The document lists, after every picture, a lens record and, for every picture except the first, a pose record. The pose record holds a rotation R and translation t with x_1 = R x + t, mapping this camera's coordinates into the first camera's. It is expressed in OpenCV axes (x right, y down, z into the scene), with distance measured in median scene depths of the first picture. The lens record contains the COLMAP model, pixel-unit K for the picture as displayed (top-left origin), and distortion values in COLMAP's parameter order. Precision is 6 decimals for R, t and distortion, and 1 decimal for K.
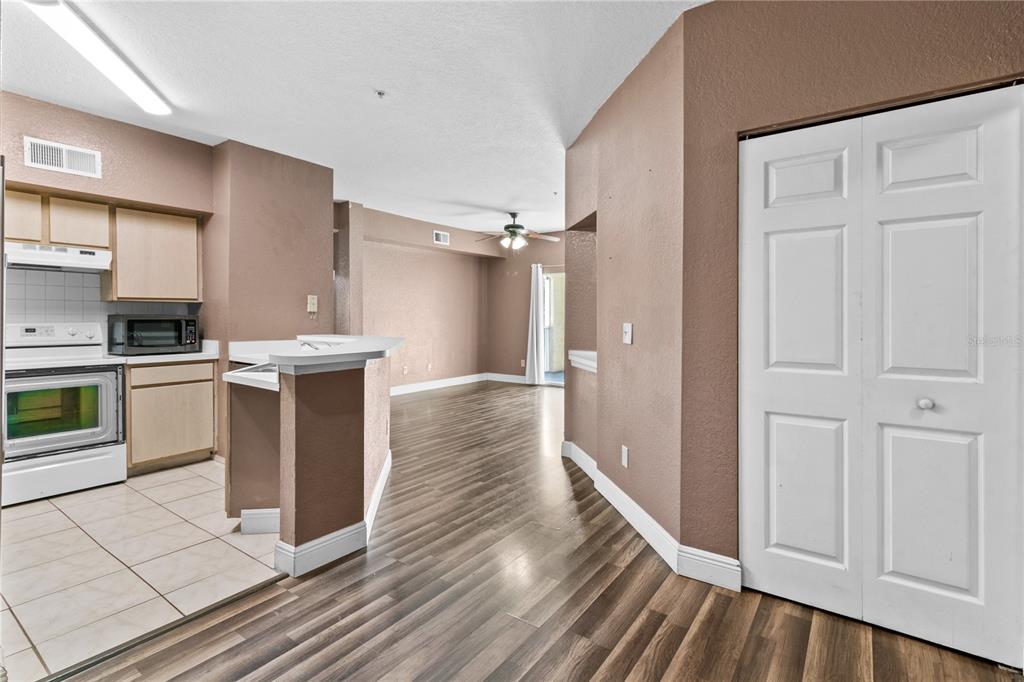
lens RADIAL K [[479.7, 0, 512.1], [0, 479.7, 325.2], [0, 0, 1]] dist [0.000774, -0.000026]
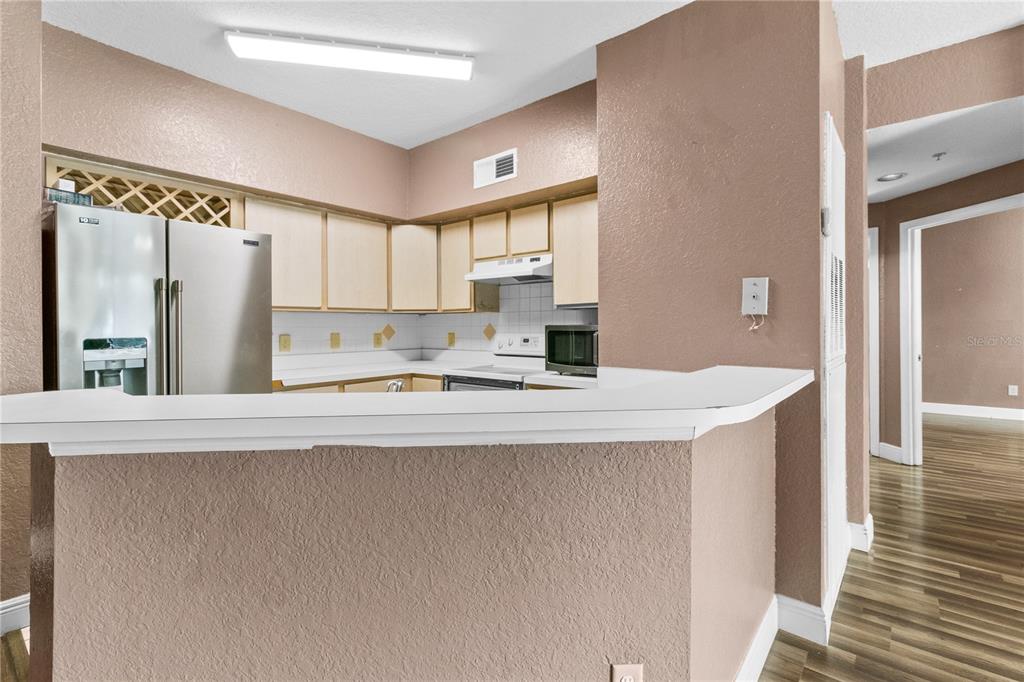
lens RADIAL K [[479.7, 0, 512.1], [0, 479.7, 325.2], [0, 0, 1]] dist [0.000774, -0.000026]
pose [[-0.074510, -0.006149, -0.997201, 0.052625], [-0.011420, 0.999921, -0.005312, -0.017317], [0.997155, 0.010992, -0.074574, 1.050757]]
